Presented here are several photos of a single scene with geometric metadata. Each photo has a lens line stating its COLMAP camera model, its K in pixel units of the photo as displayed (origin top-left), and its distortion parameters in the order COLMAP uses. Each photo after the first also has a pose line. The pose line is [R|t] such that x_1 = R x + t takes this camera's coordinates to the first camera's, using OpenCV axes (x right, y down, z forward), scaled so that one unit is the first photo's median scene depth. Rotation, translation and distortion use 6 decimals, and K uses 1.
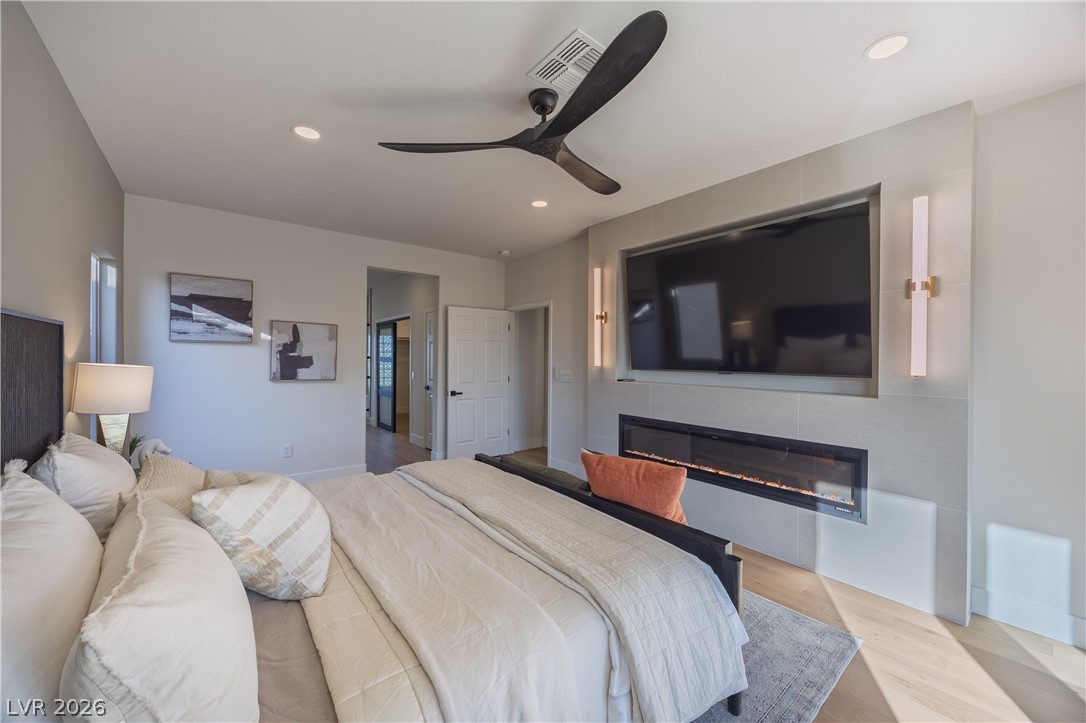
lens RADIAL K [[418.1, 0, 547.8], [0, 418.1, 356.9], [0, 0, 1]] dist [0.001112, 0.000090]
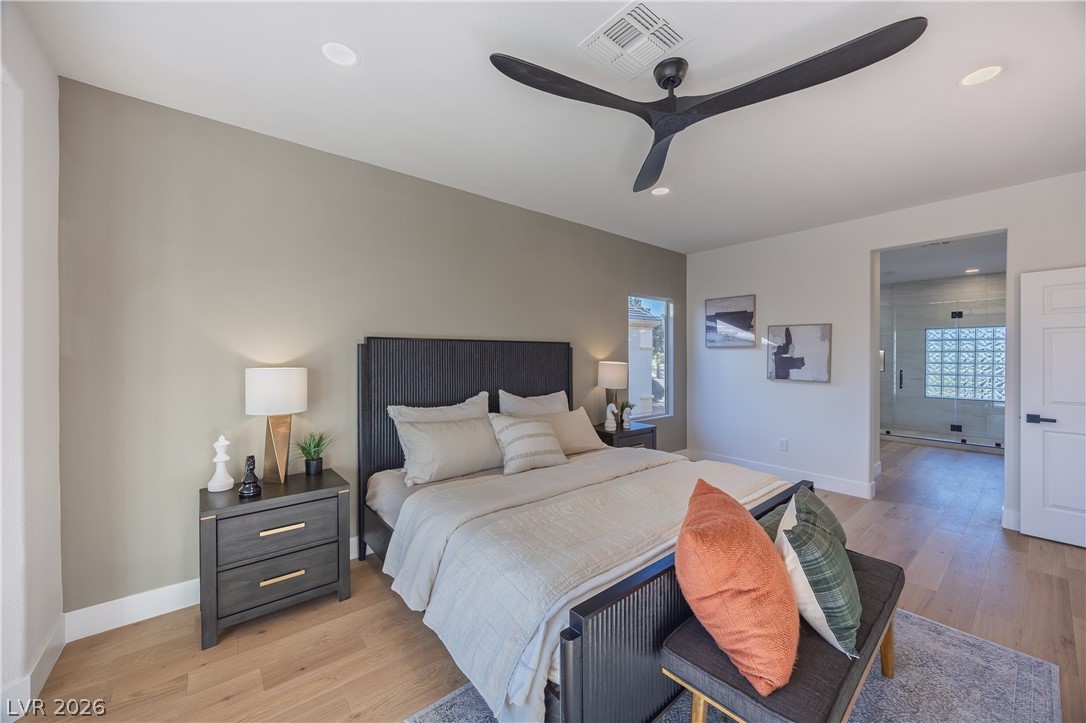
lens RADIAL K [[418.1, 0, 547.6], [0, 418.1, 361.6], [0, 0, 1]] dist [0.001112, 0.000090]
pose [[0.006946, 0.002288, -0.999973, 0.470425], [-0.001226, 0.999997, 0.002280, 0.007115], [0.999975, 0.001210, 0.006949, 0.389943]]
